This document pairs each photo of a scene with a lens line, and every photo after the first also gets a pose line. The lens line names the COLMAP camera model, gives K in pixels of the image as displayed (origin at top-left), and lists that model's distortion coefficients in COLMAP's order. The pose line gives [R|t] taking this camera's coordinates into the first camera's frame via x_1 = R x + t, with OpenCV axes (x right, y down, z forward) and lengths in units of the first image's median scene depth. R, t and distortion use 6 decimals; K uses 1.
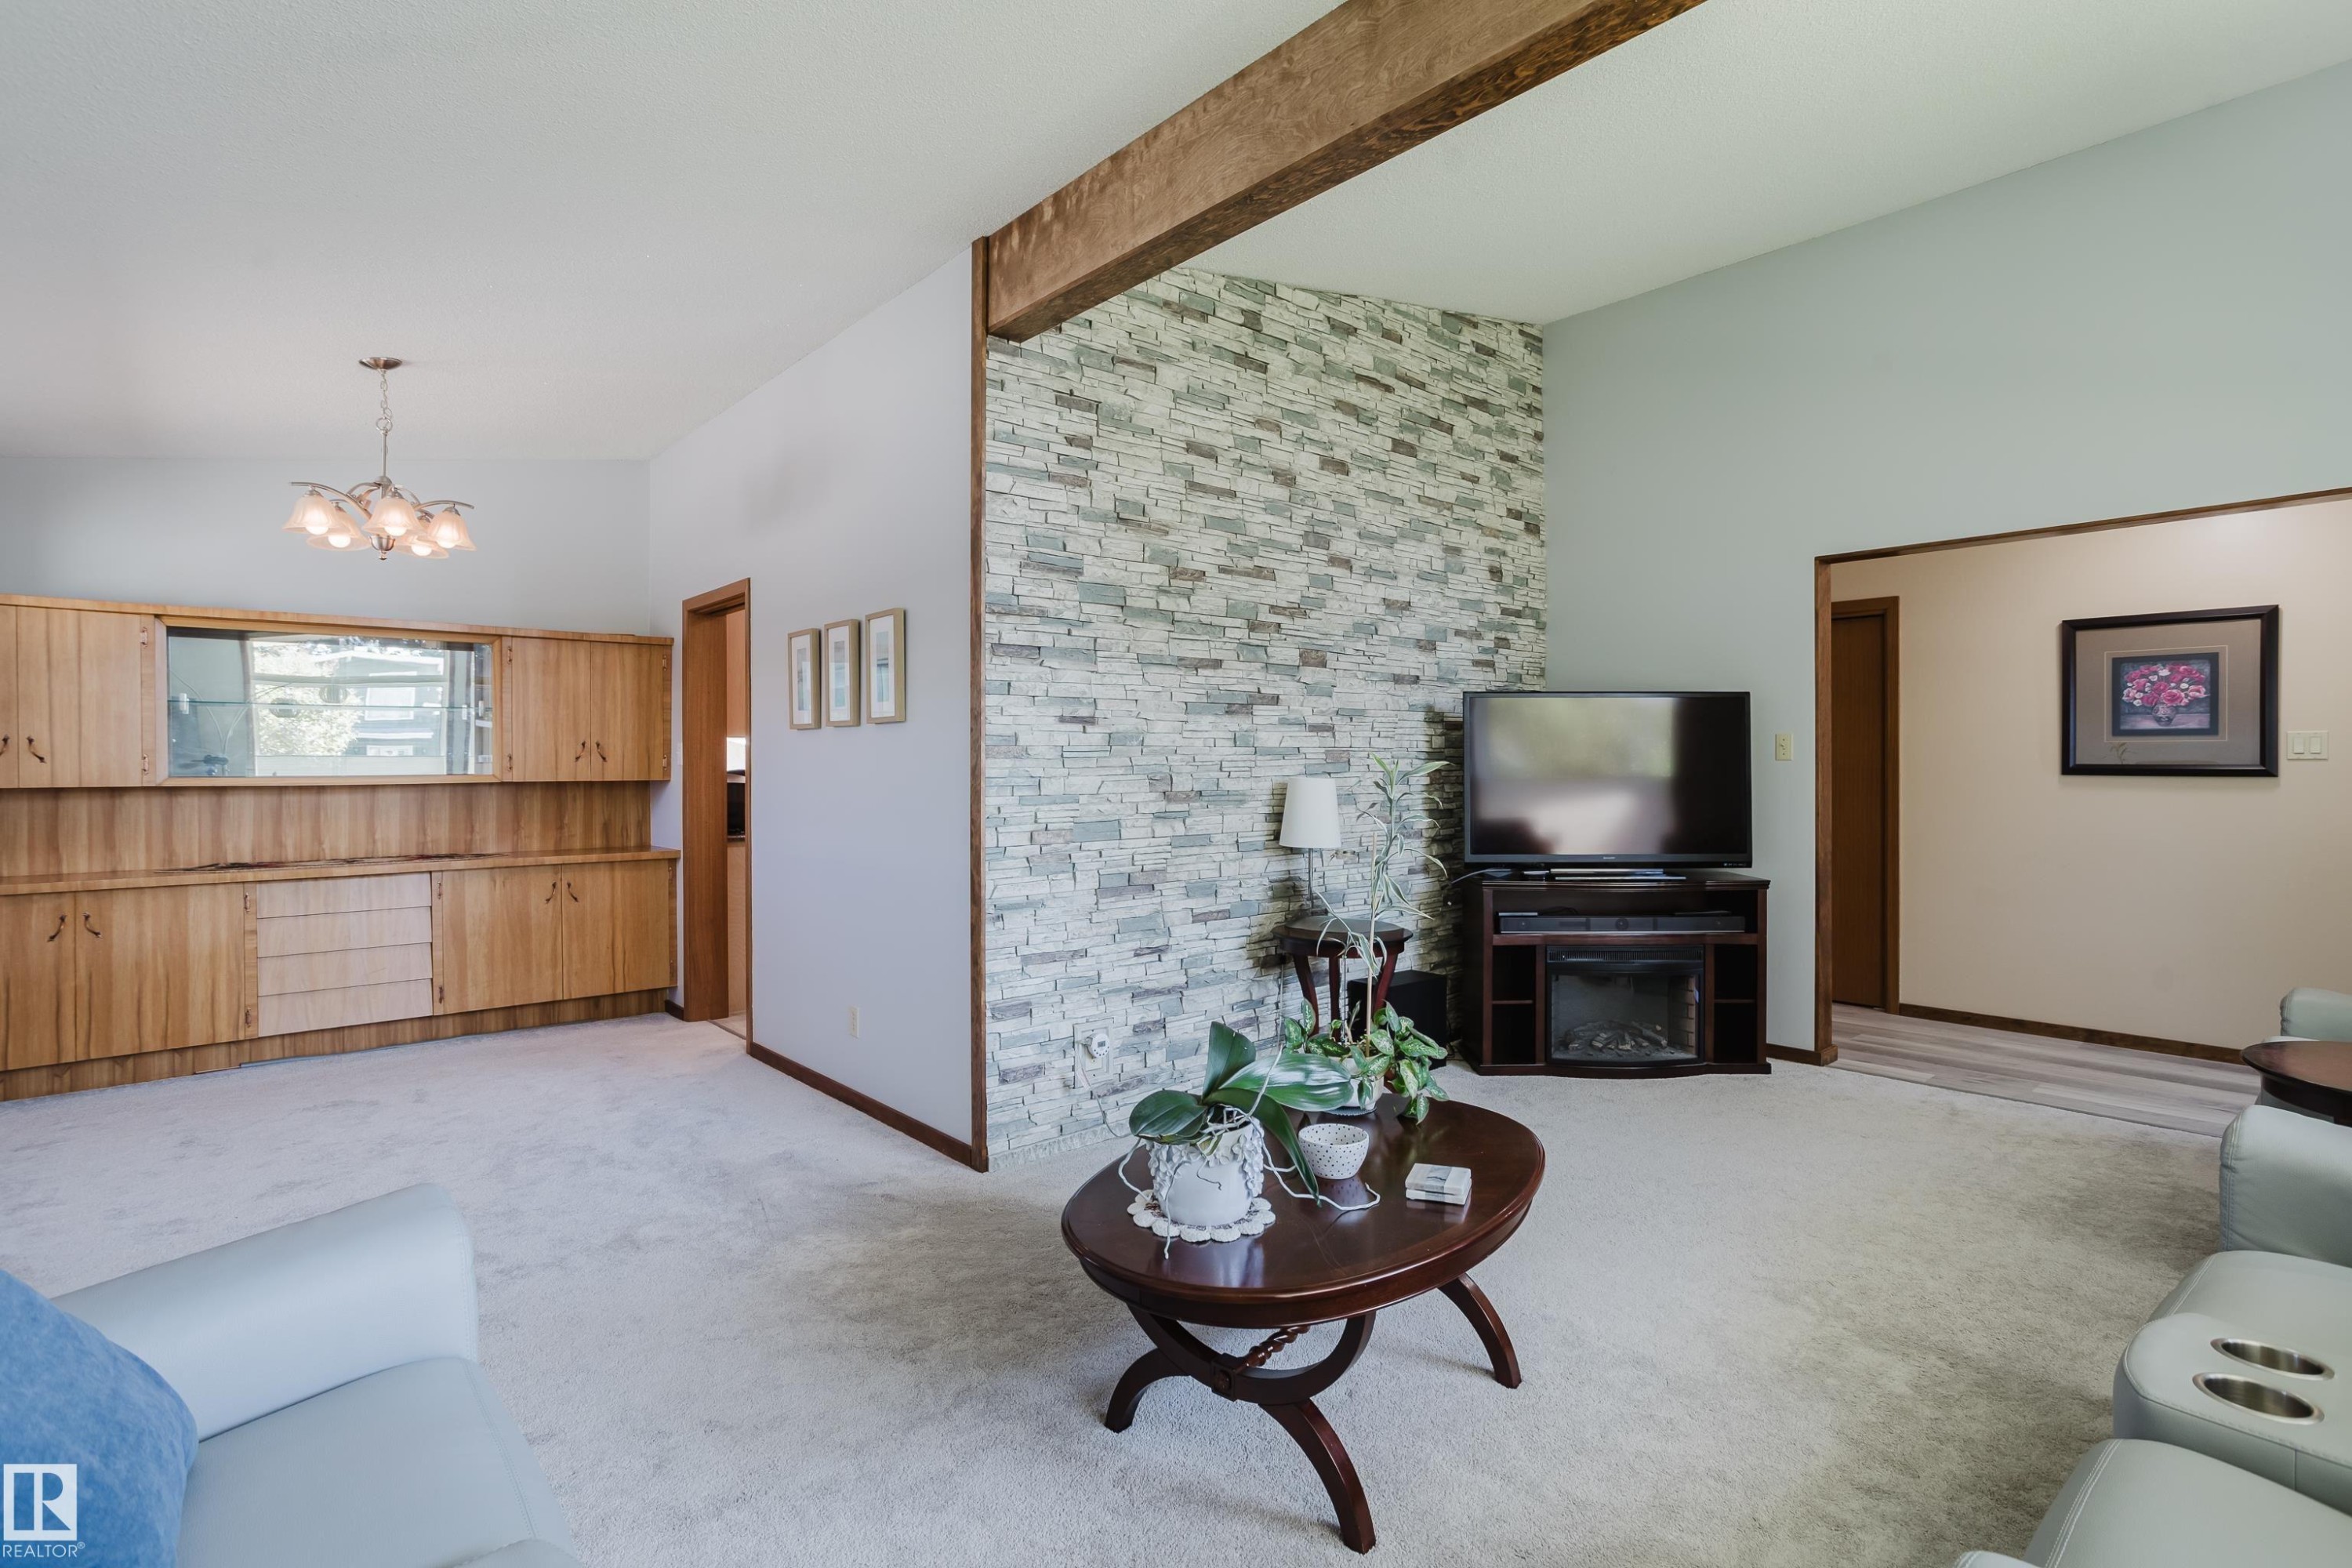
lens RADIAL K [[1140.5, 0, 1171.2], [0, 1140.5, 769.8], [0, 0, 1]] dist [-0.045847, 0.035198]
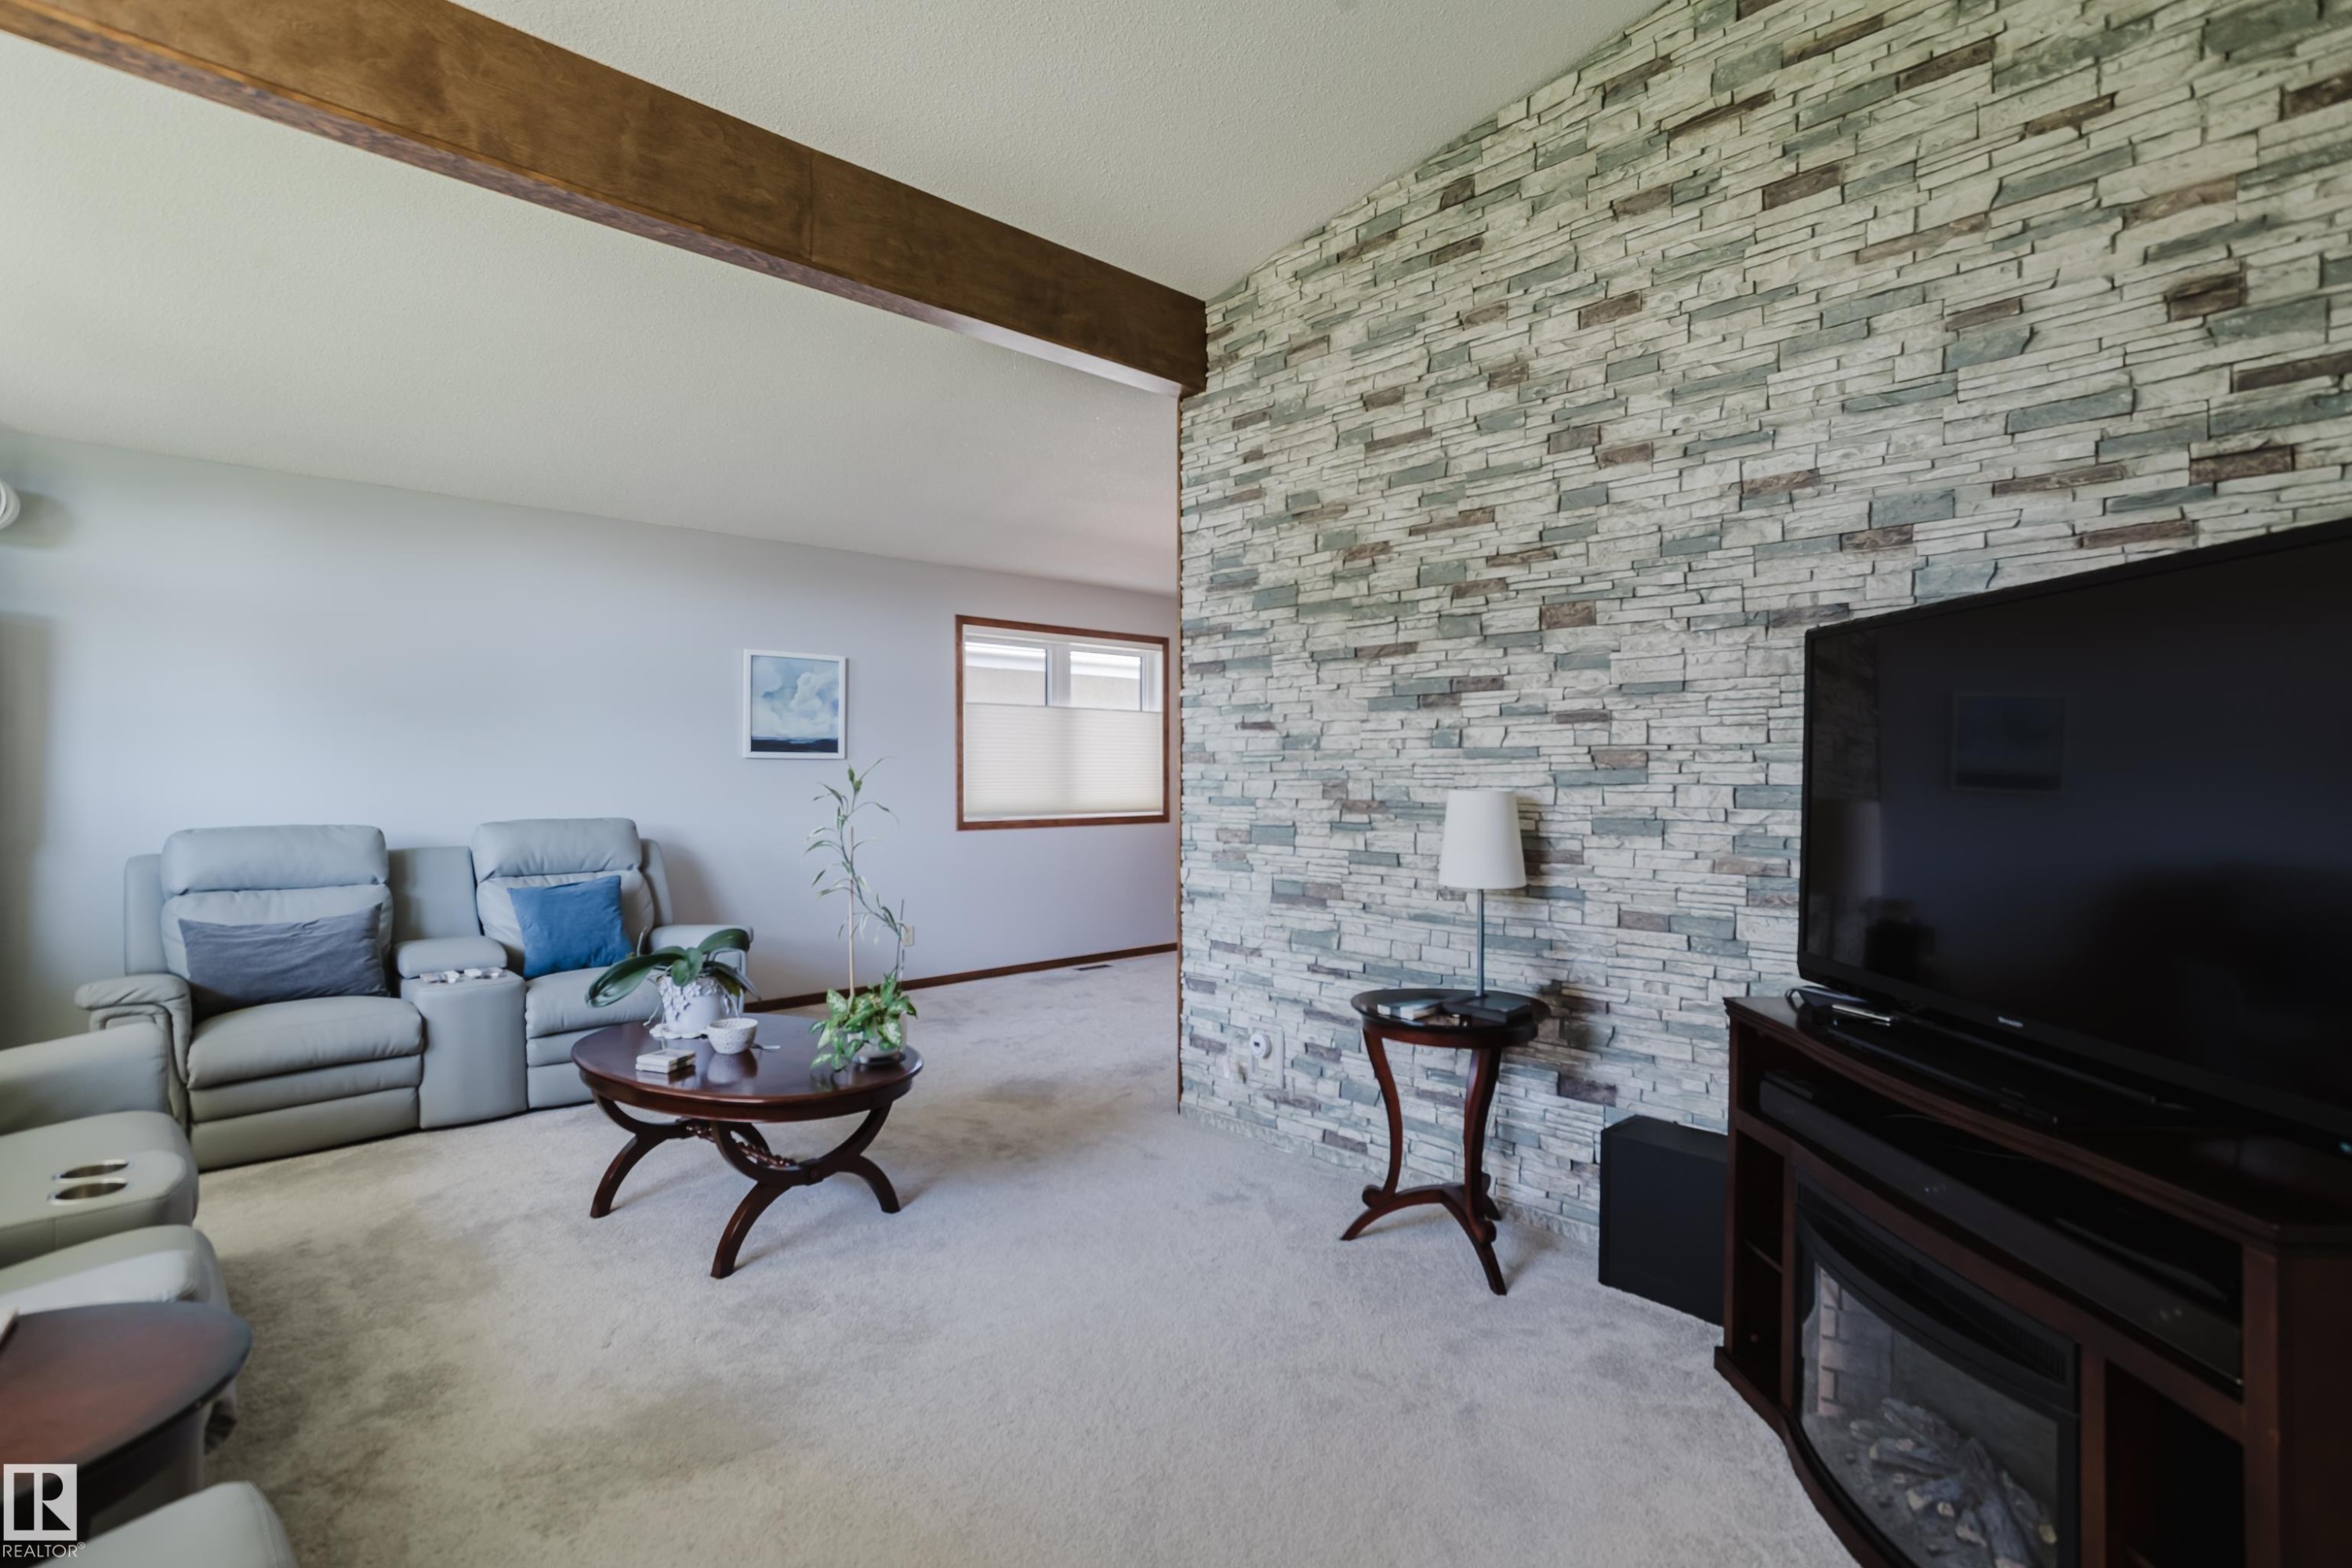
lens RADIAL K [[1140.5, 0, 1171.2], [0, 1140.5, 769.8], [0, 0, 1]] dist [-0.045847, 0.035198]
pose [[0.040109, 0.013467, -0.999105, 0.863146], [0.001317, 0.999908, 0.013530, -0.016327], [0.999194, -0.001859, 0.040087, 0.803084]]
